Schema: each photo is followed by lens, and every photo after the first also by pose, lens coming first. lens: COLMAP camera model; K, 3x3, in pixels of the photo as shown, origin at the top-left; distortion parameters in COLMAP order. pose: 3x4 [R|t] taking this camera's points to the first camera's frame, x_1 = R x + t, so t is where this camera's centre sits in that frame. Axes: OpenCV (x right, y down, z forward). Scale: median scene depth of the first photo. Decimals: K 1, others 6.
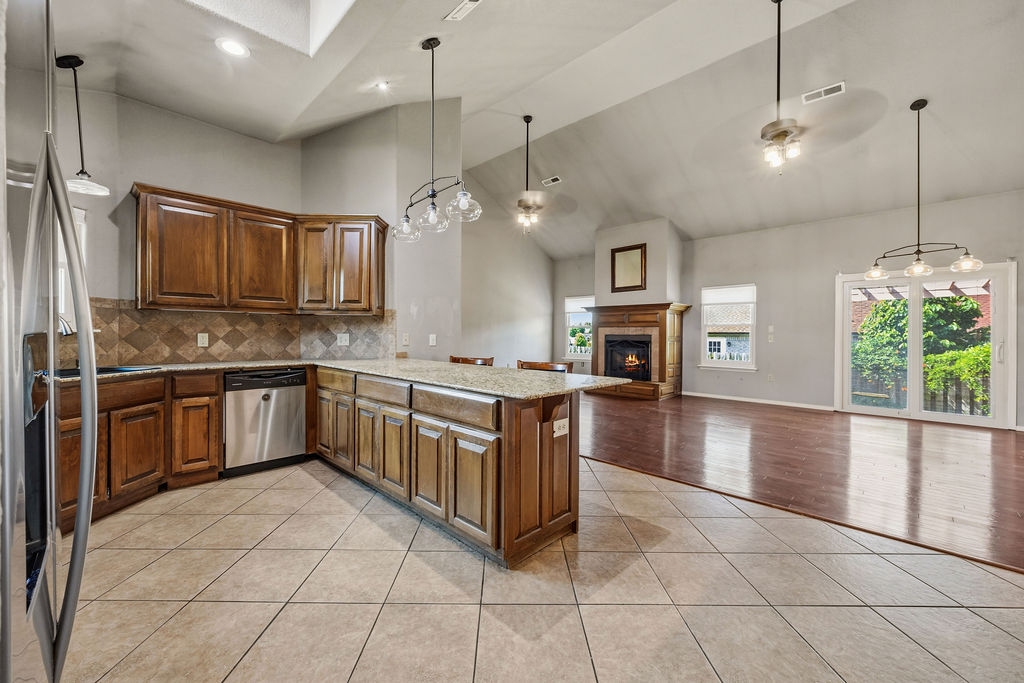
lens RADIAL K [[393.8, 0, 509.6], [0, 393.8, 339.7], [0, 0, 1]] dist [-0.001774, 0.000079]
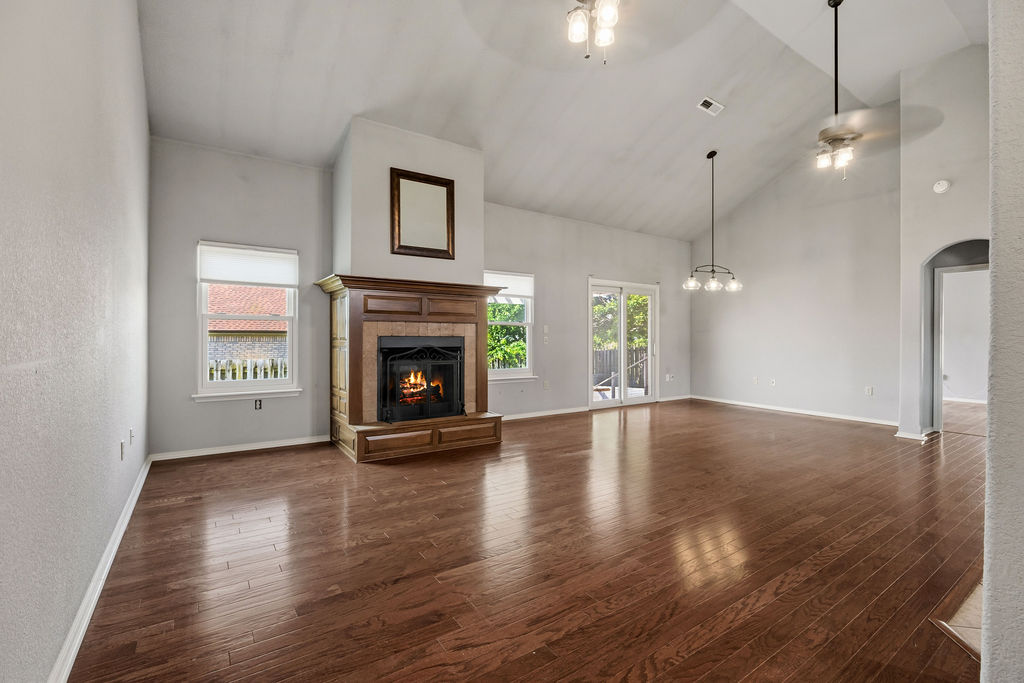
lens RADIAL K [[461.1, 0, 508.8], [0, 461.1, 332.5], [0, 0, 1]] dist [-0.021972, -0.000065]
pose [[0.191966, 0.000991, 0.981401, -0.300964], [0.008702, 0.999958, -0.002712, -0.014987], [-0.981363, 0.009061, 0.191949, 0.760280]]
